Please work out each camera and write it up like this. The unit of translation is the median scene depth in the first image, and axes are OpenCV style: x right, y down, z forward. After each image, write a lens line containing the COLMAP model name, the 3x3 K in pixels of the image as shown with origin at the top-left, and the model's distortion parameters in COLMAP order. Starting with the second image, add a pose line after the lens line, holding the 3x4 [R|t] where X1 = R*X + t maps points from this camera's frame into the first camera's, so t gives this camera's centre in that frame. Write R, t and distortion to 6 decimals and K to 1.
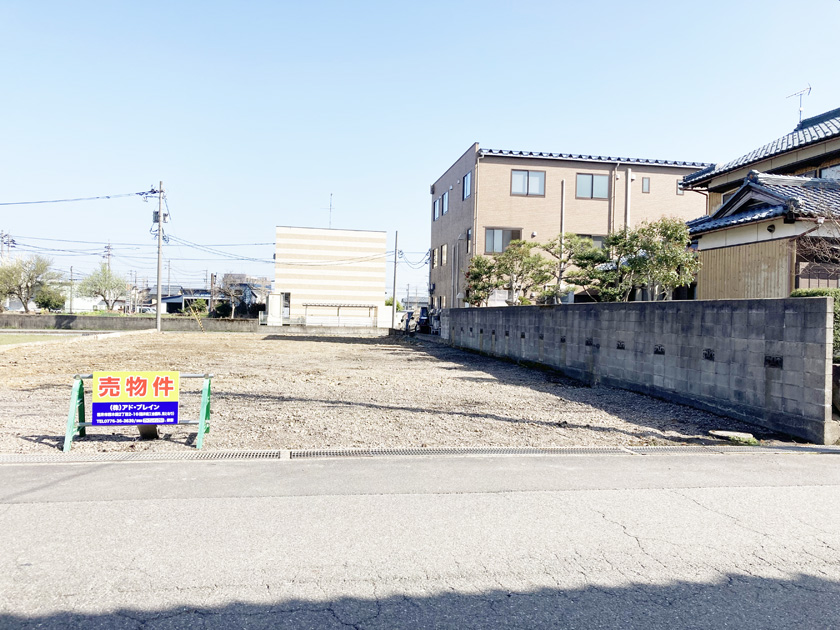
lens RADIAL K [[686.9, 0, 417.5], [0, 686.9, 309.9], [0, 0, 1]] dist [0.038172, -0.036801]
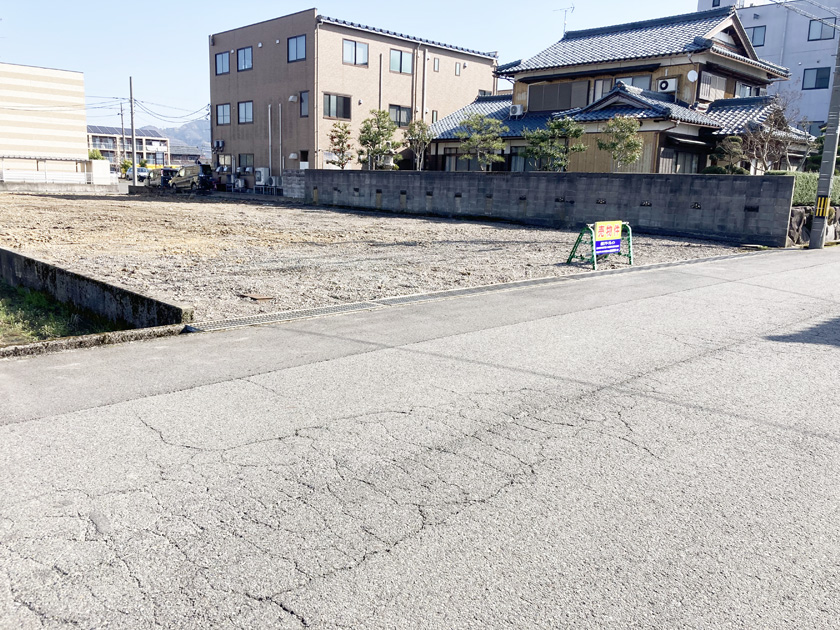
lens RADIAL K [[686.9, 0, 427.6], [0, 686.9, 308.6], [0, 0, 1]] dist [0.038172, -0.036801]
pose [[0.827793, -0.099331, 0.552170, -0.391635], [-0.016124, 0.979583, 0.200393, -0.007071], [-0.560801, -0.174787, 0.809291, -0.031182]]
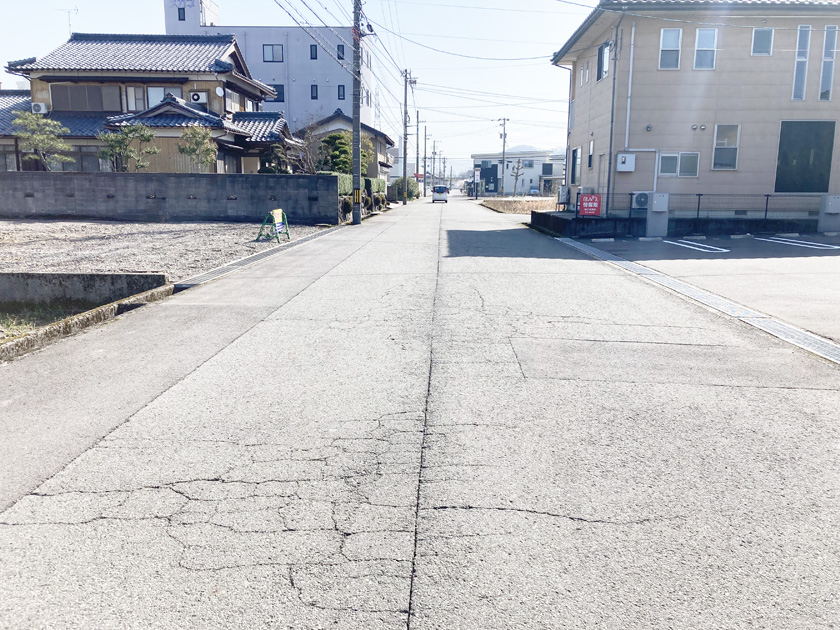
lens RADIAL K [[686.9, 0, 419.6], [0, 686.9, 311.9], [0, 0, 1]] dist [0.038172, -0.036801]
pose [[0.216288, -0.194480, 0.956764, -0.608945], [-0.011512, 0.979384, 0.201681, -0.011690], [-0.976262, -0.054636, 0.209590, -0.000090]]
